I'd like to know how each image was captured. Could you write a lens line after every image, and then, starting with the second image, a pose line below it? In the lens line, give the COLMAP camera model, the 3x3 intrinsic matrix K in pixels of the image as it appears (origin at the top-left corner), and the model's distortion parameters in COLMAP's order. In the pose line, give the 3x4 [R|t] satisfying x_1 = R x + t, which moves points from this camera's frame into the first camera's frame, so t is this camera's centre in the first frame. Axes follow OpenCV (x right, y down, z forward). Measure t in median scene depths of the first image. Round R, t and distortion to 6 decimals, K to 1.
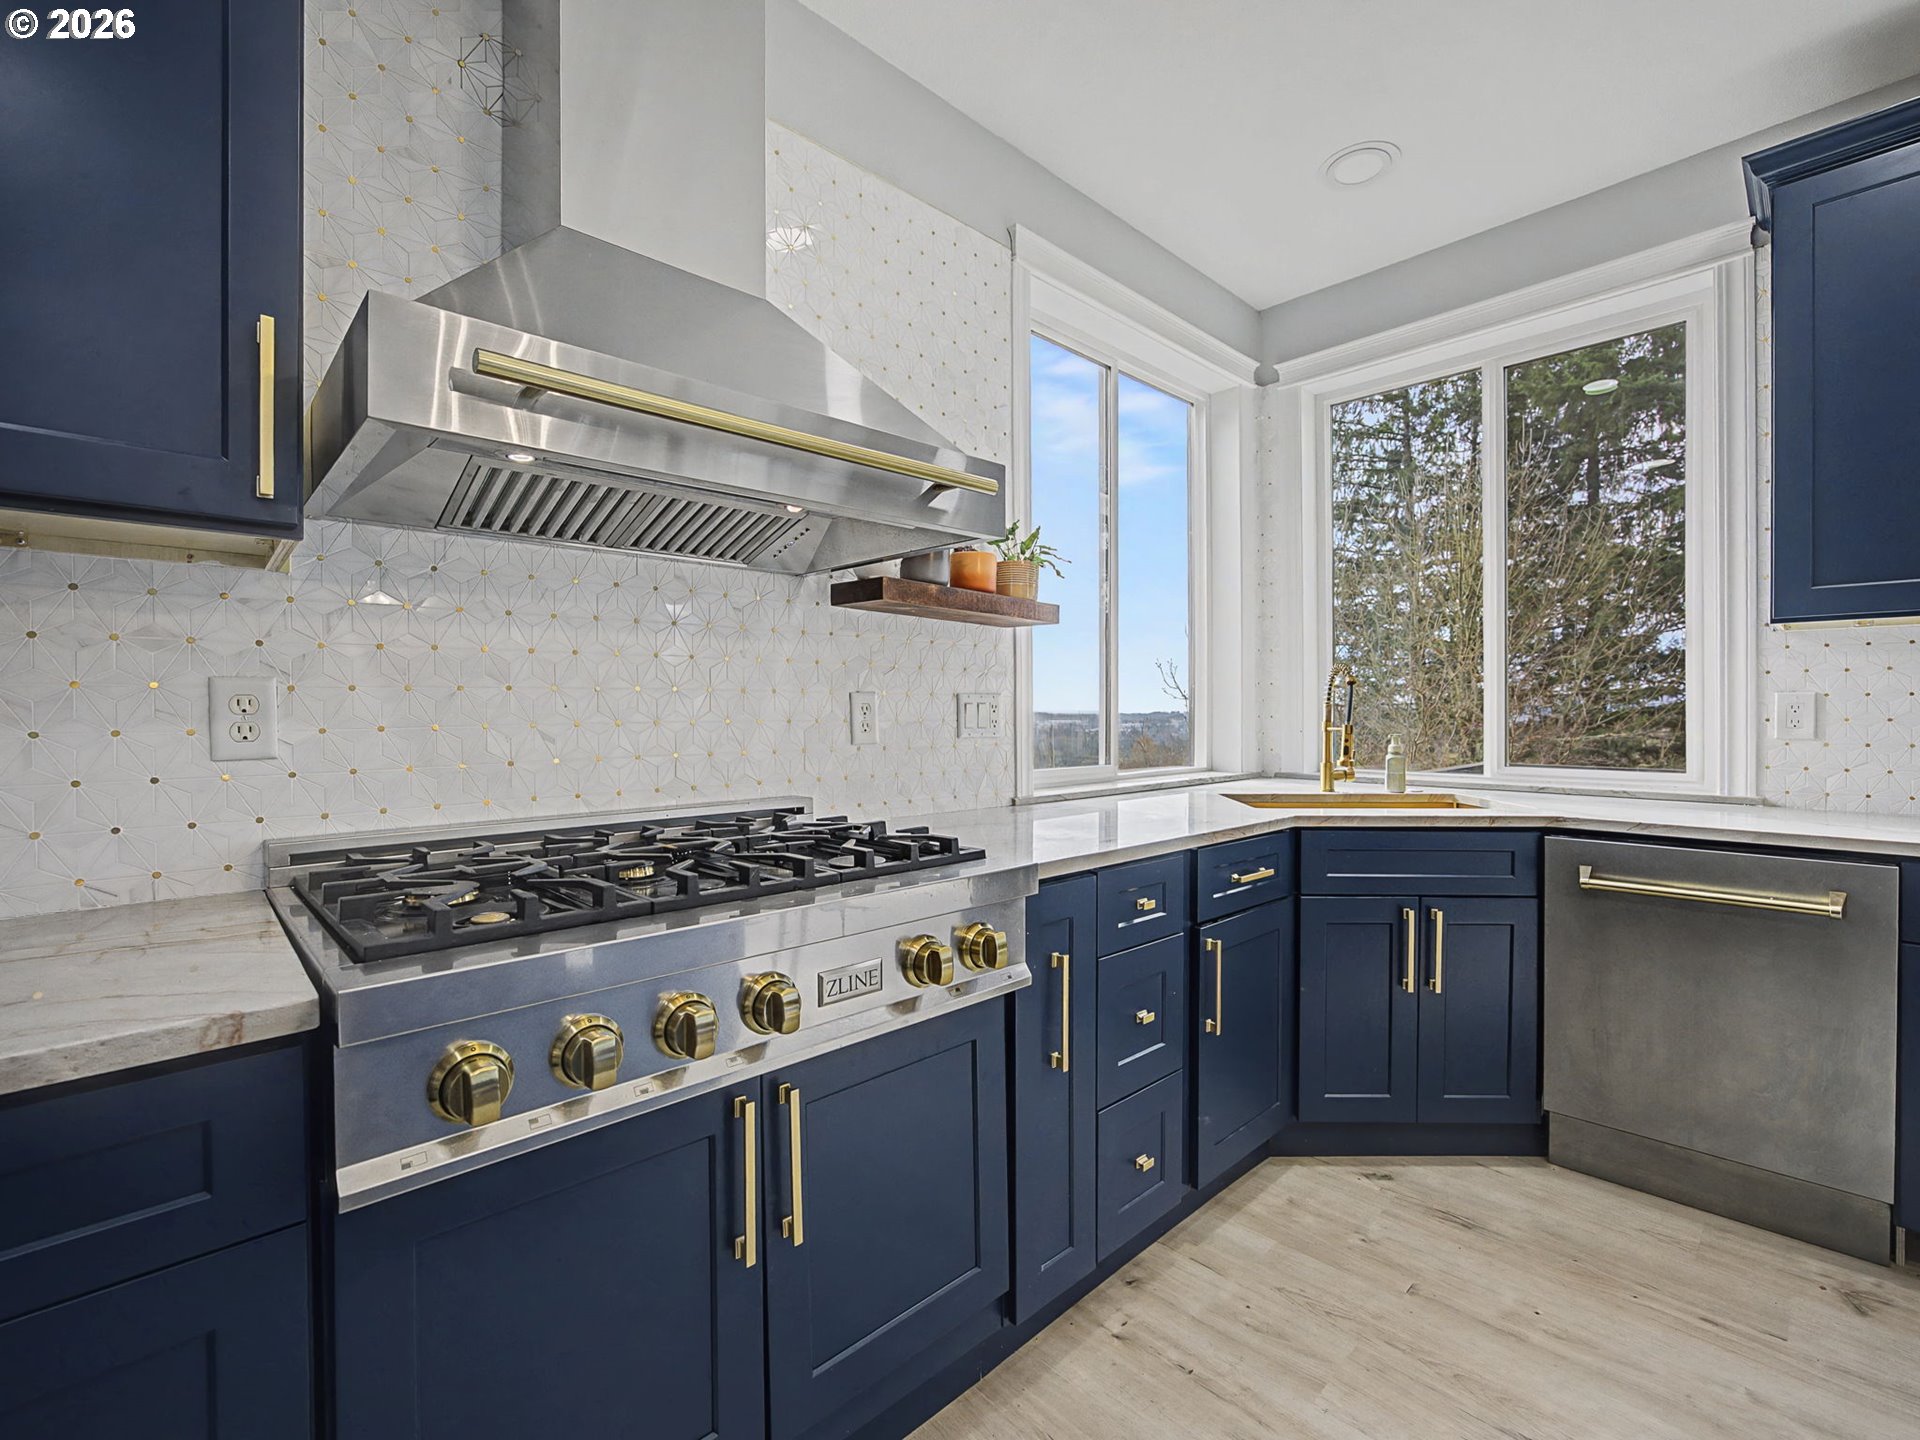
lens RADIAL K [[840.6, 0, 946.3], [0, 840.6, 713.1], [0, 0, 1]] dist [-0.021203, 0.003556]
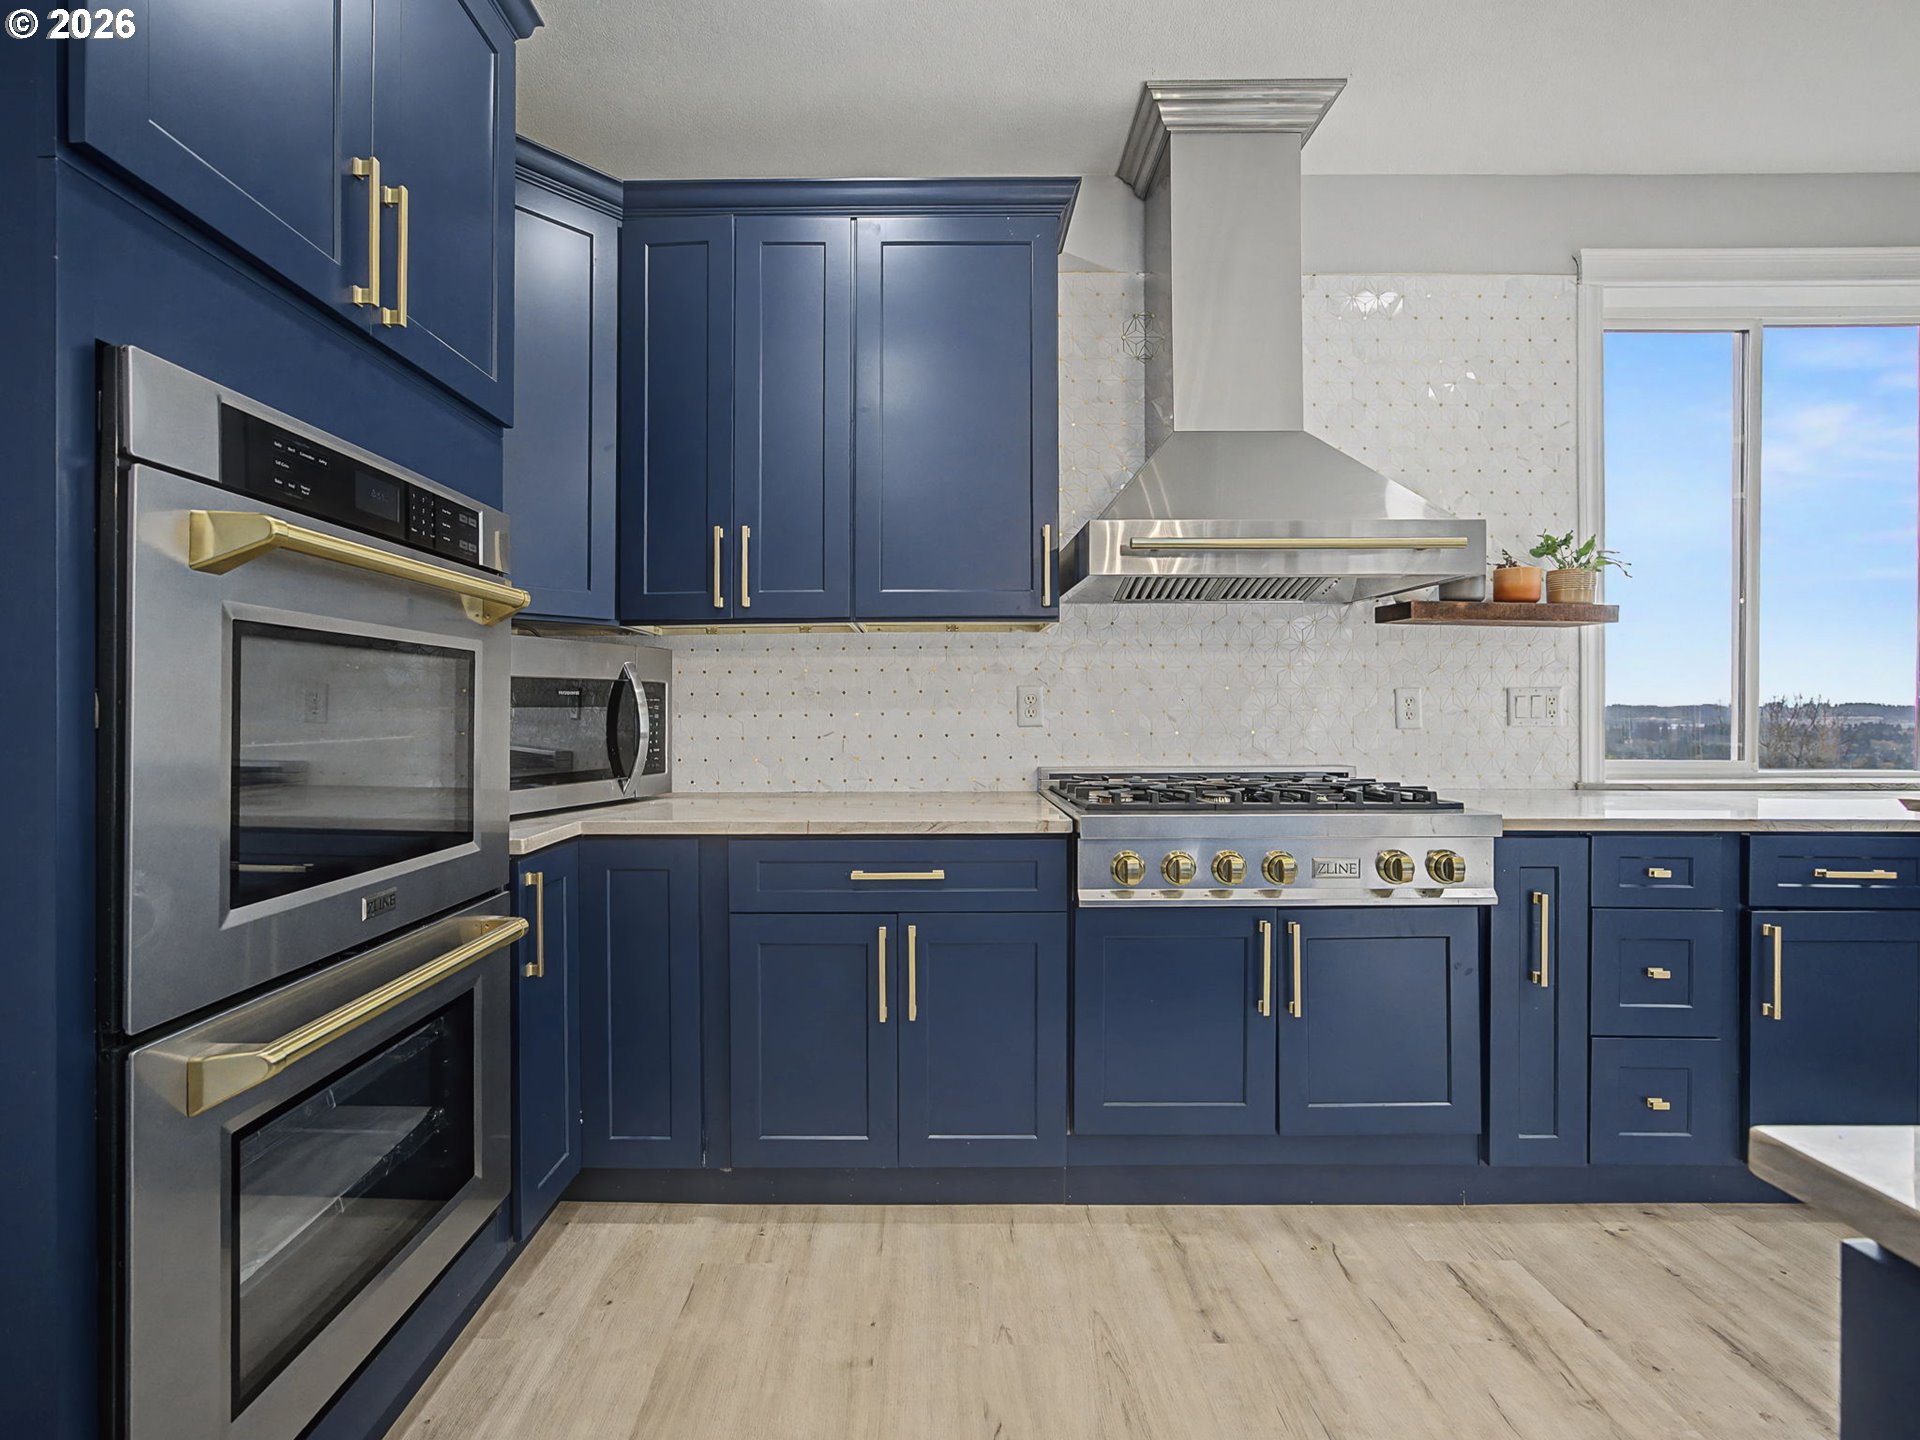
lens RADIAL K [[840.6, 0, 940.6], [0, 840.6, 706.6], [0, 0, 1]] dist [-0.021203, 0.003556]
pose [[0.733958, 0.002676, -0.679189, 0.323390], [-0.002435, 0.999996, 0.001309, 0.004097], [0.679190, 0.000693, 0.733962, -0.546915]]
